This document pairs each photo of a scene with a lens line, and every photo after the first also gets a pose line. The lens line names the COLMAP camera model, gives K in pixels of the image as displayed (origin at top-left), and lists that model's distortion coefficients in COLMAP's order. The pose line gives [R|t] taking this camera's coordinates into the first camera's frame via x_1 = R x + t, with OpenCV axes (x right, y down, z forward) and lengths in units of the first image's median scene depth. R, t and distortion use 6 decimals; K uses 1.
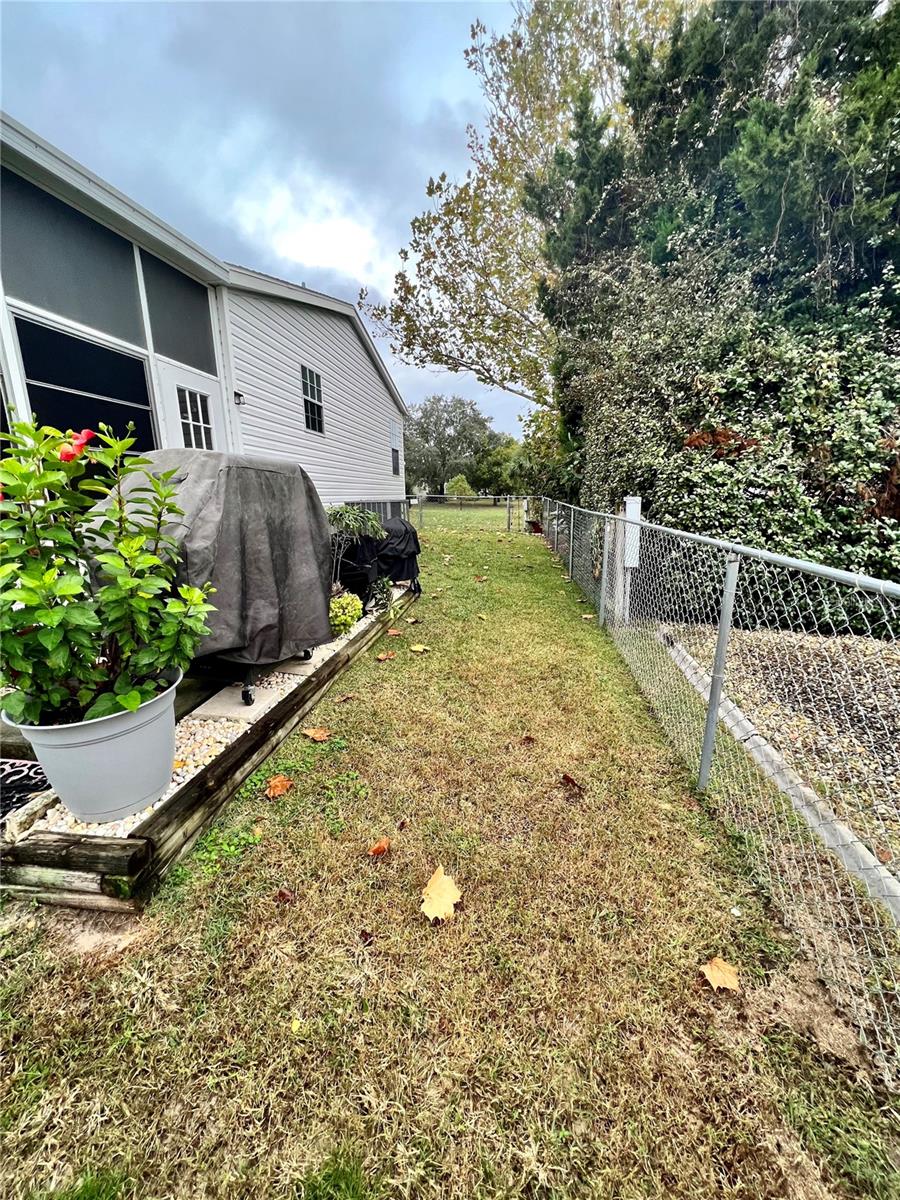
lens RADIAL K [[477.5, 0, 450.4], [0, 477.5, 600.9], [0, 0, 1]] dist [-0.002149, 0.000702]
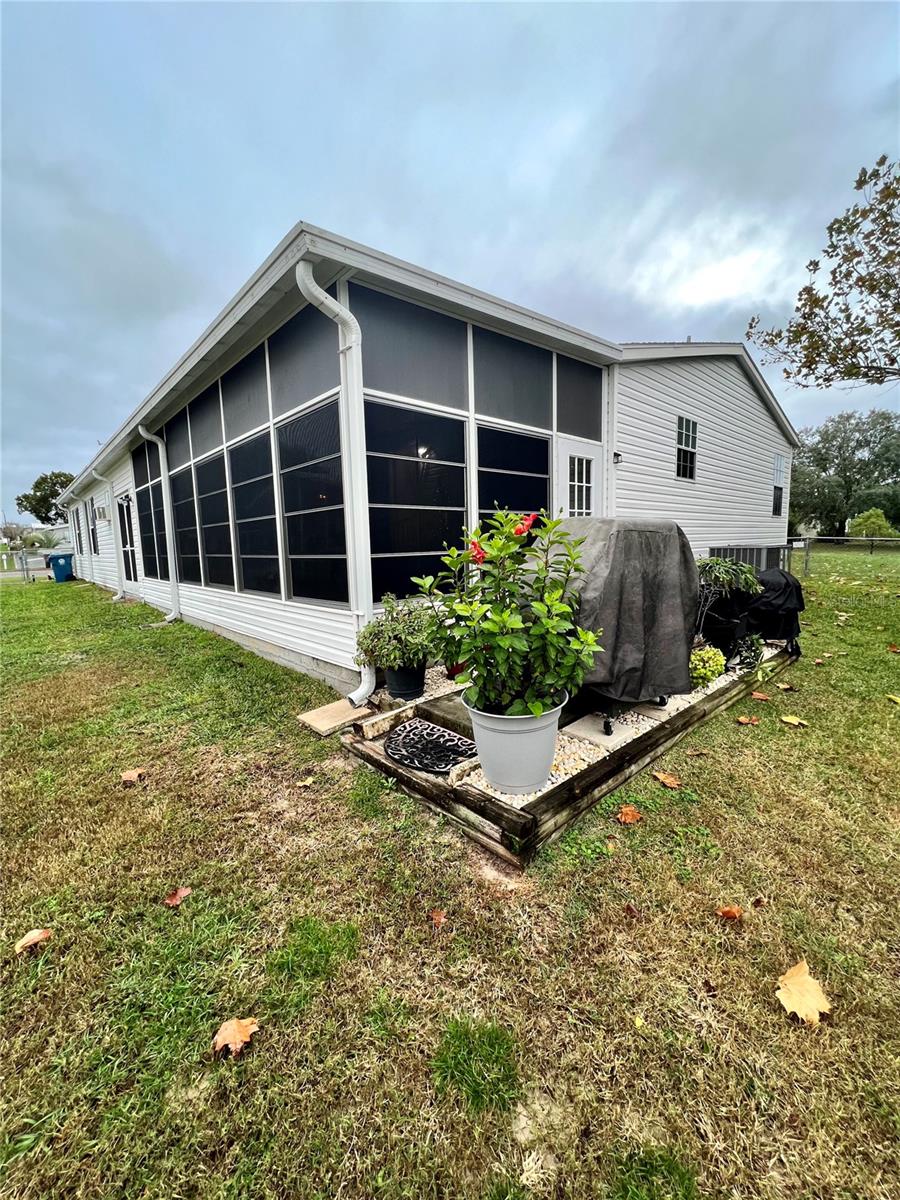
lens RADIAL K [[477.5, 0, 451.2], [0, 477.5, 601.2], [0, 0, 1]] dist [-0.002149, 0.000702]
pose [[0.766393, 0.077898, -0.637631, -0.007614], [-0.129149, 0.991037, -0.034156, -0.009680], [0.629255, 0.108527, 0.769584, -0.135508]]
